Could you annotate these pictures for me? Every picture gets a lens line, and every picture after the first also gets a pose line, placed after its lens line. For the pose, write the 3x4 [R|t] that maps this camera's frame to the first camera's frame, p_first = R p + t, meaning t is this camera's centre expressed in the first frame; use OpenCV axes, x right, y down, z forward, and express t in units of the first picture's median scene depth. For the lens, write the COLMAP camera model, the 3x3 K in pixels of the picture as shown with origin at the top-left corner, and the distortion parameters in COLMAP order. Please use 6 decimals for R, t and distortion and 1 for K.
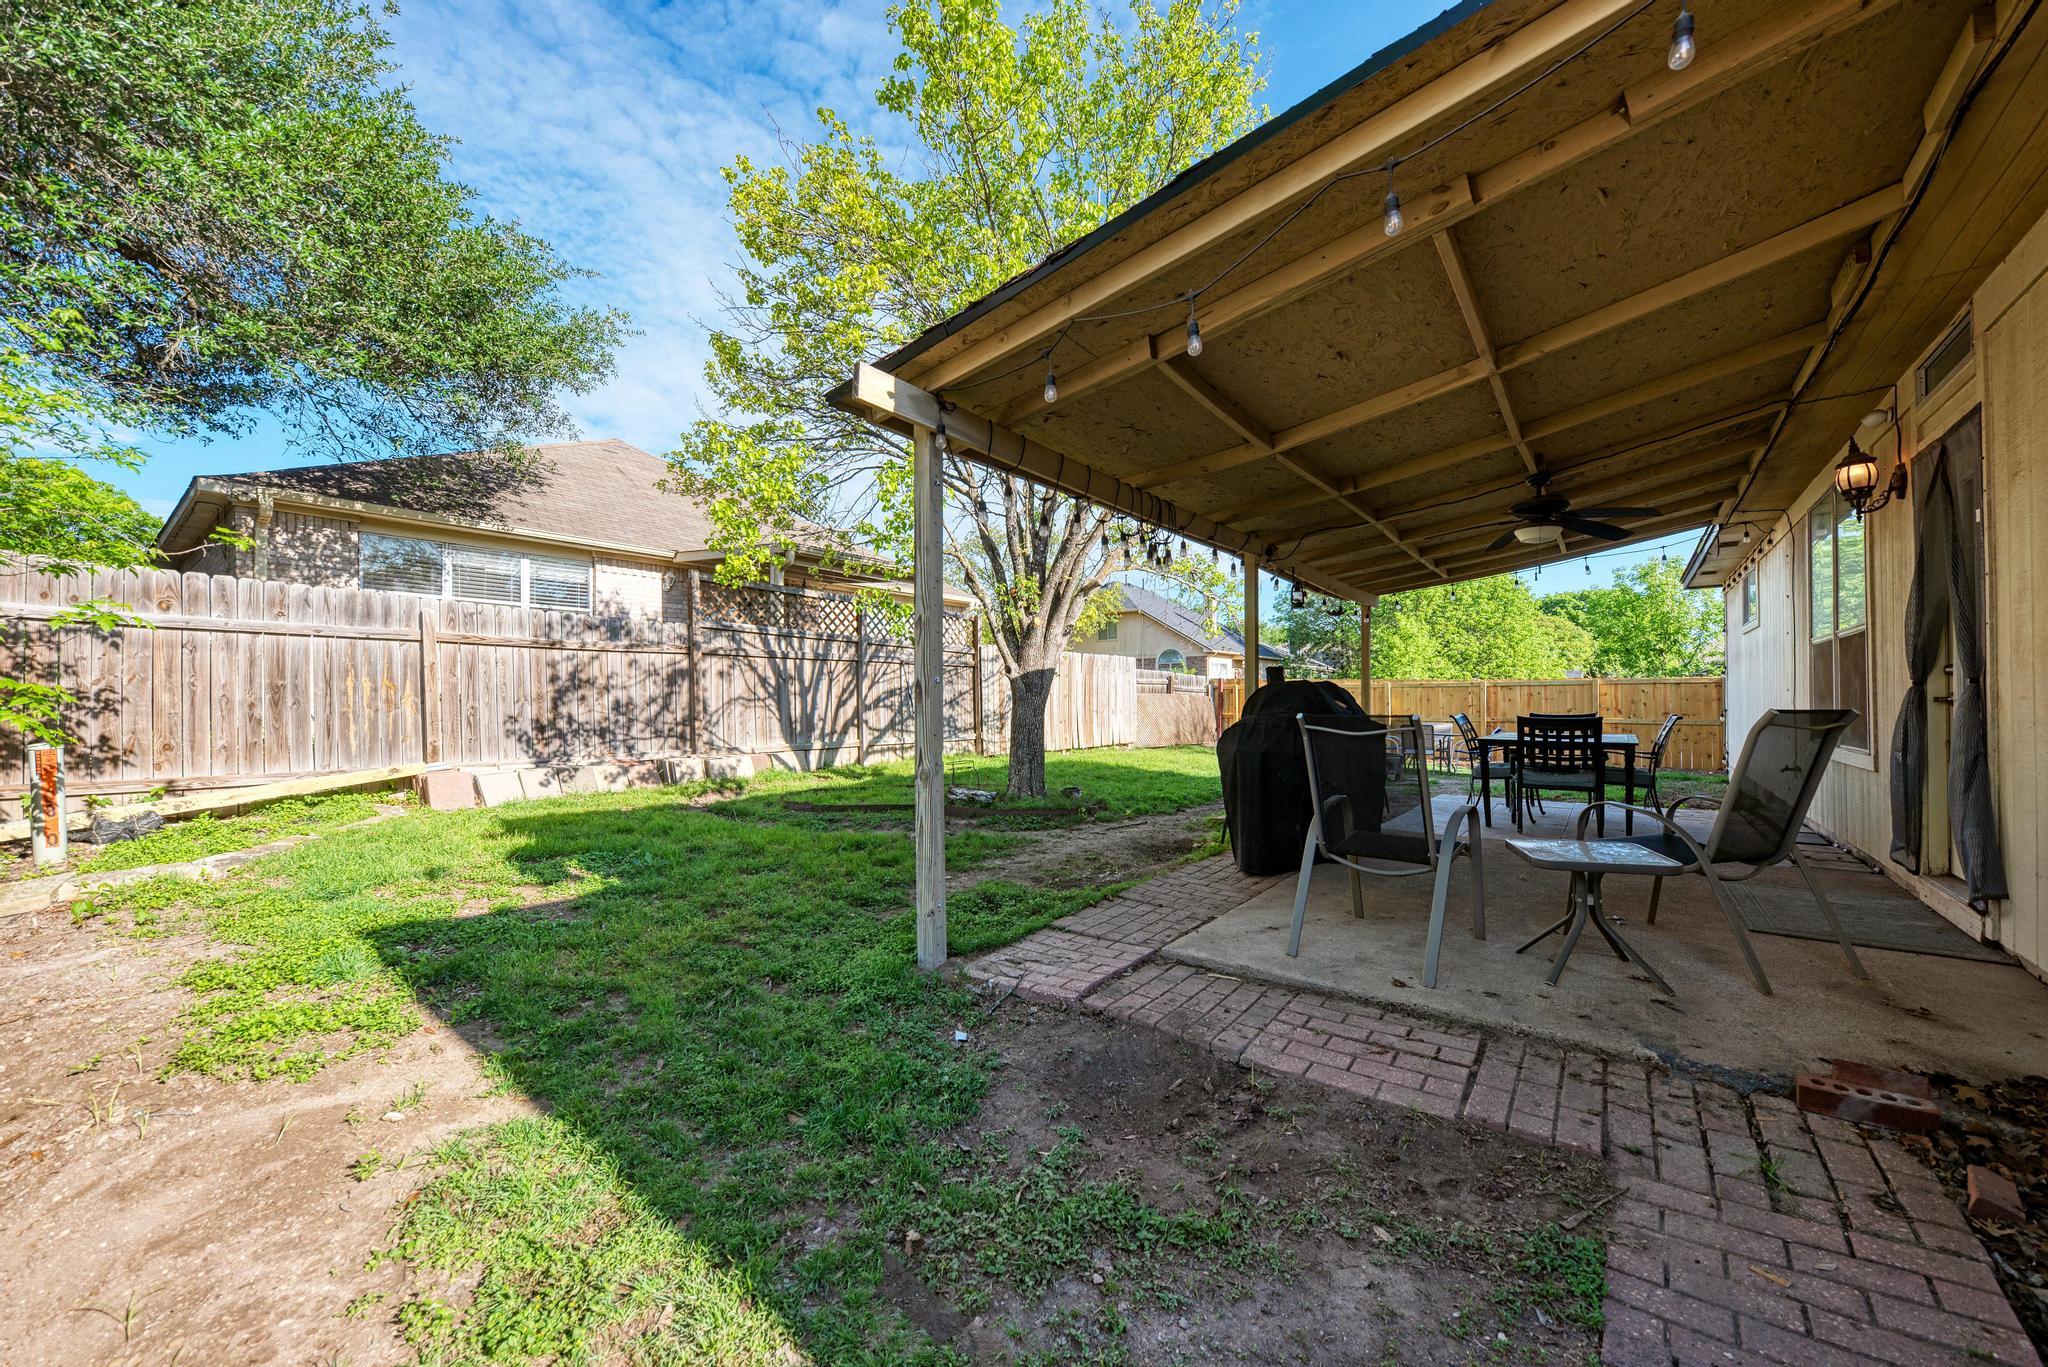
lens RADIAL K [[772.8, 0, 1031.4], [0, 772.8, 696.0], [0, 0, 1]] dist [0.014169, -0.000455]
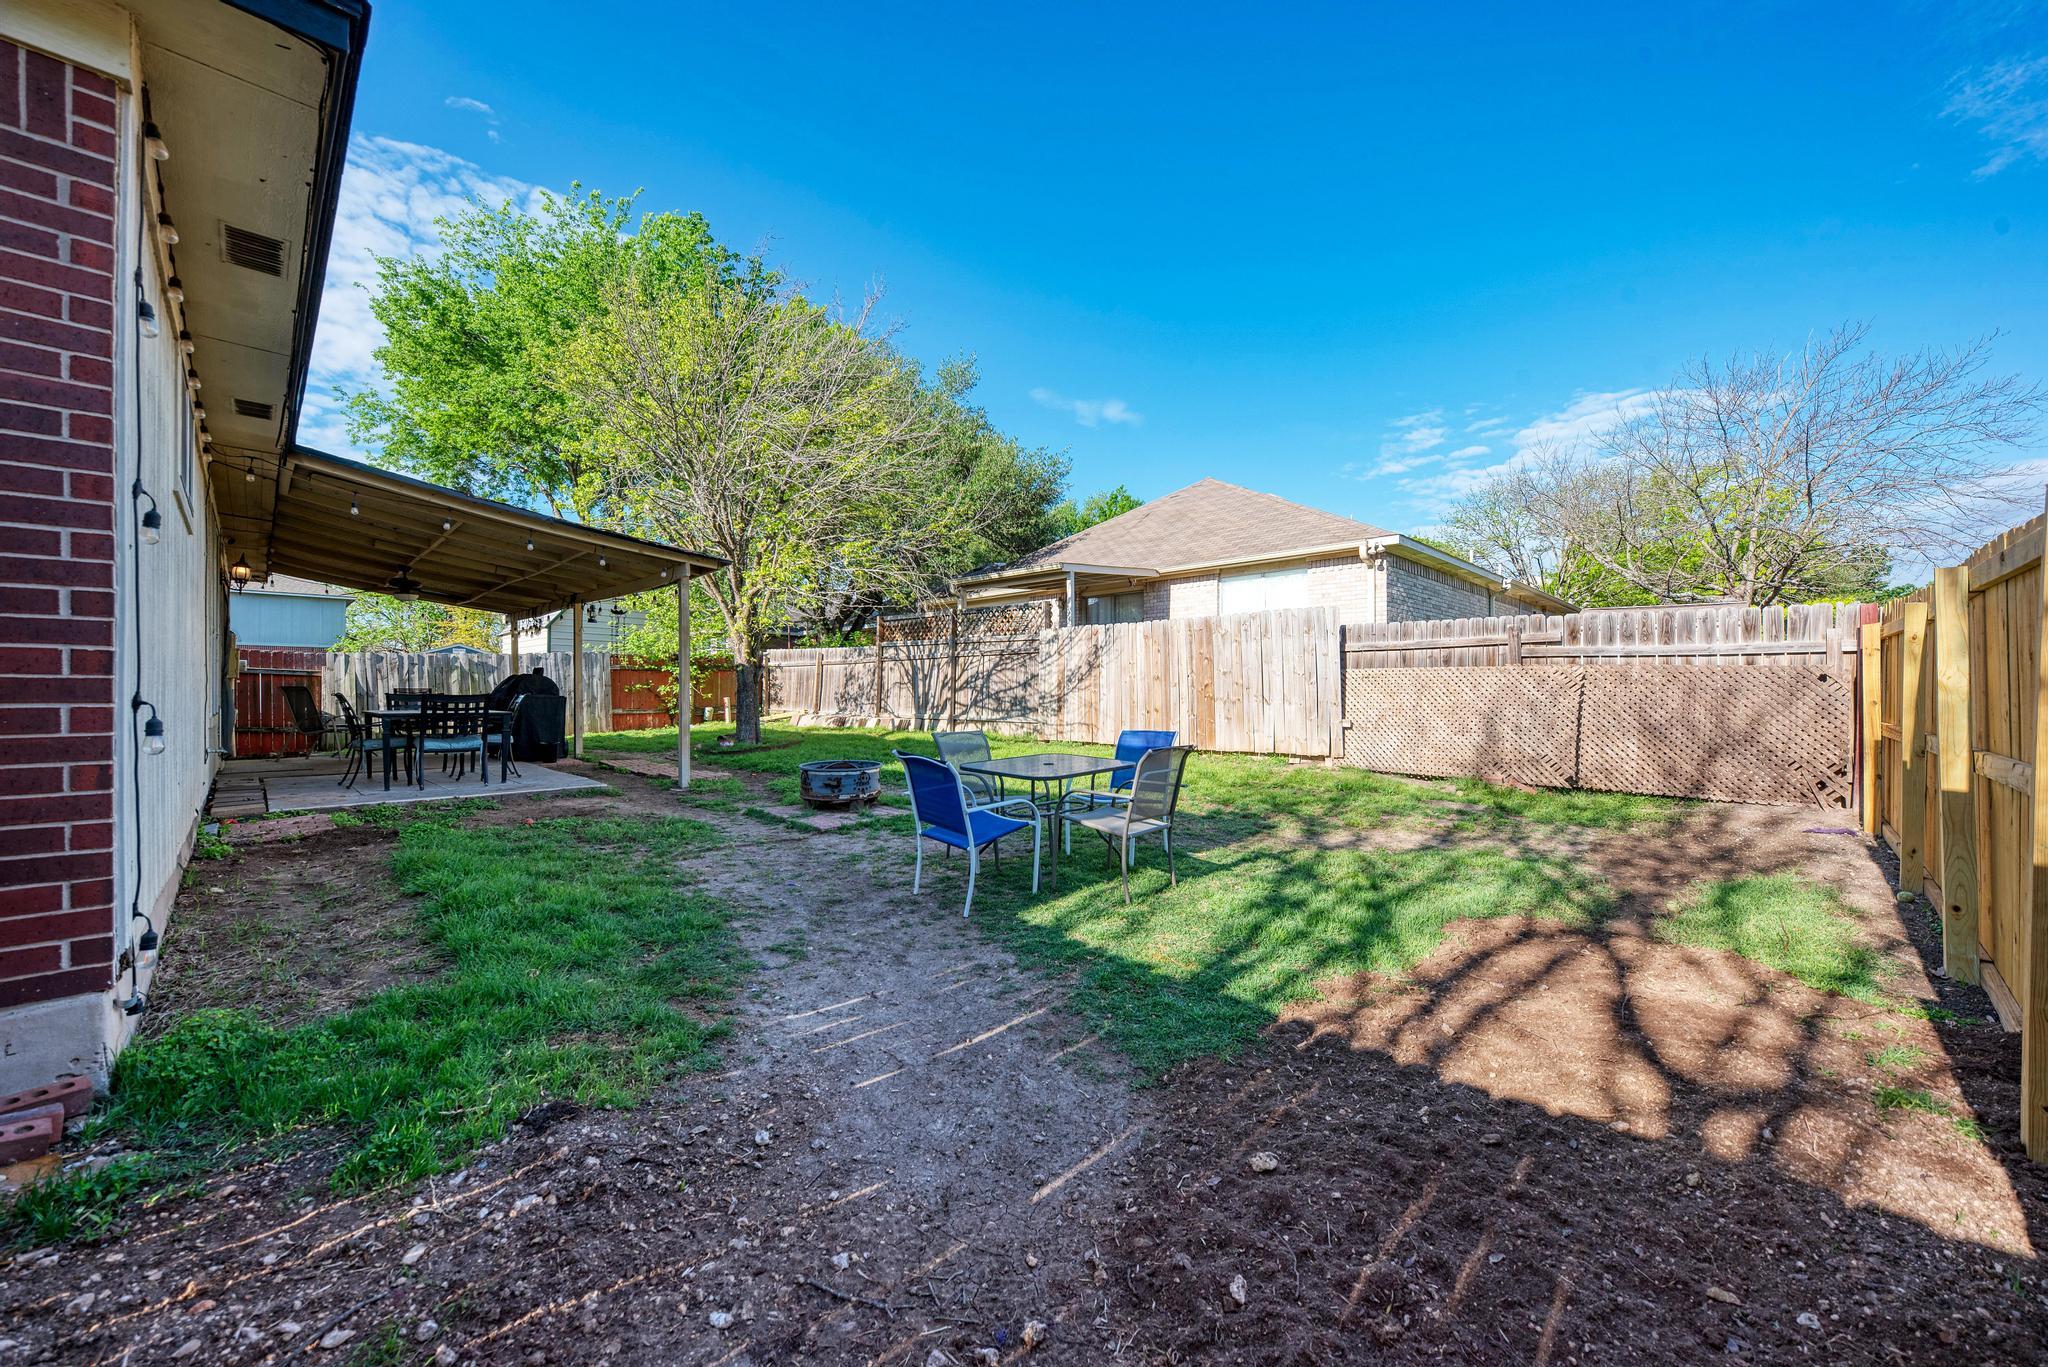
lens RADIAL K [[772.8, 0, 1031.4], [0, 772.8, 696.0], [0, 0, 1]] dist [0.014169, -0.000455]
pose [[-0.135261, 0.010022, -0.990759, 1.413091], [0.010590, 0.999906, 0.008669, 0.022609], [0.990753, -0.009319, -0.135355, 1.695138]]
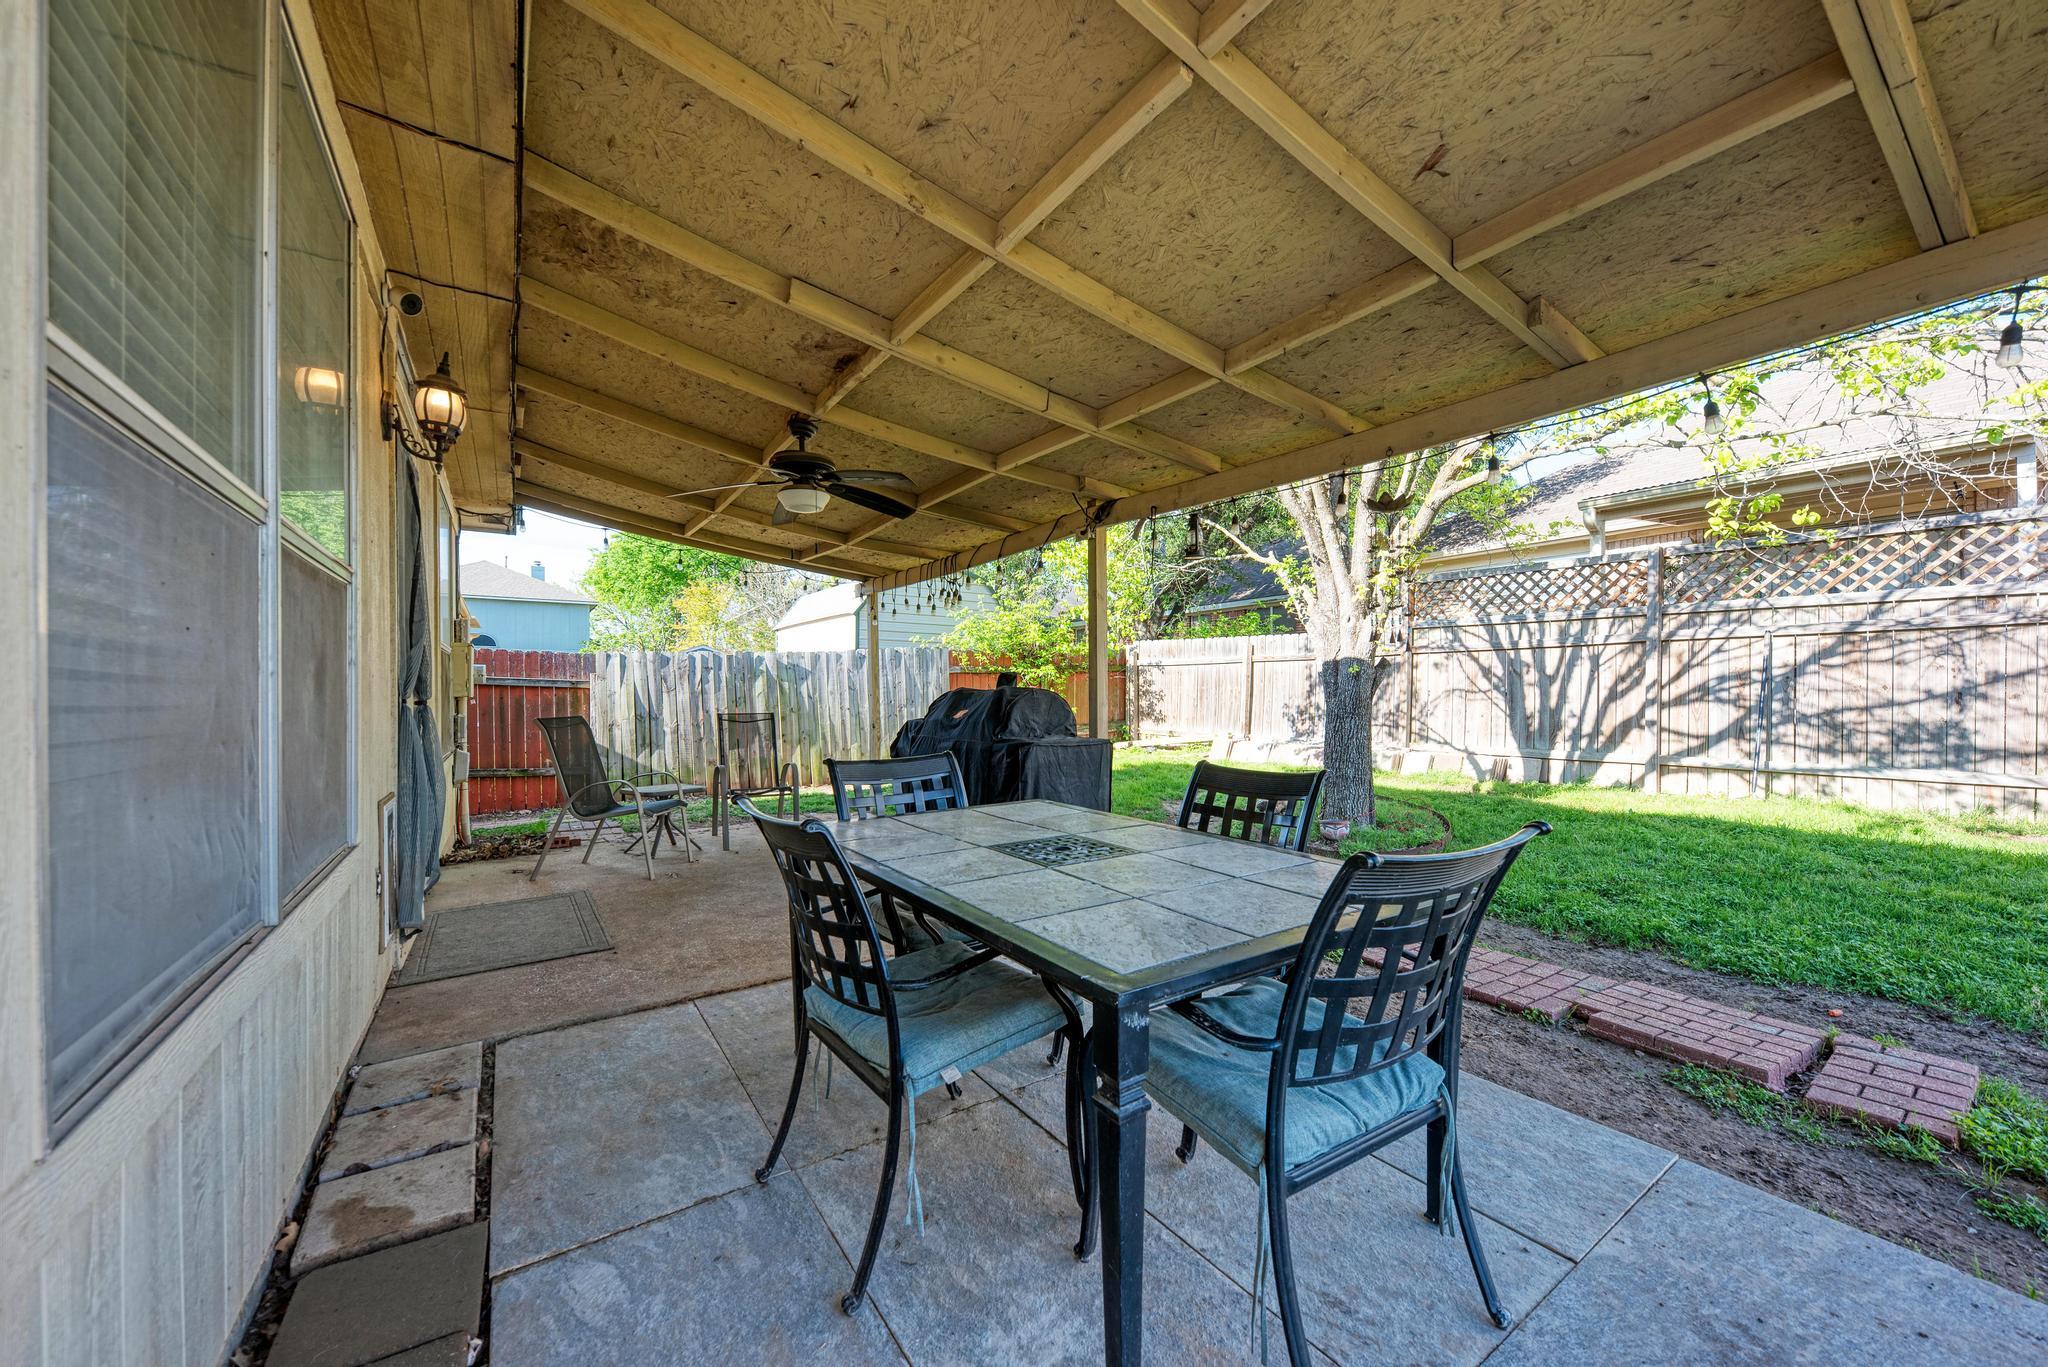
lens RADIAL K [[772.8, 0, 1031.4], [0, 772.8, 696.0], [0, 0, 1]] dist [0.014169, -0.000455]
pose [[-0.324869, 0.013804, -0.945658, 0.788884], [0.018398, 0.999797, 0.008274, -0.008345], [0.945580, -0.014711, -0.325057, 0.905371]]
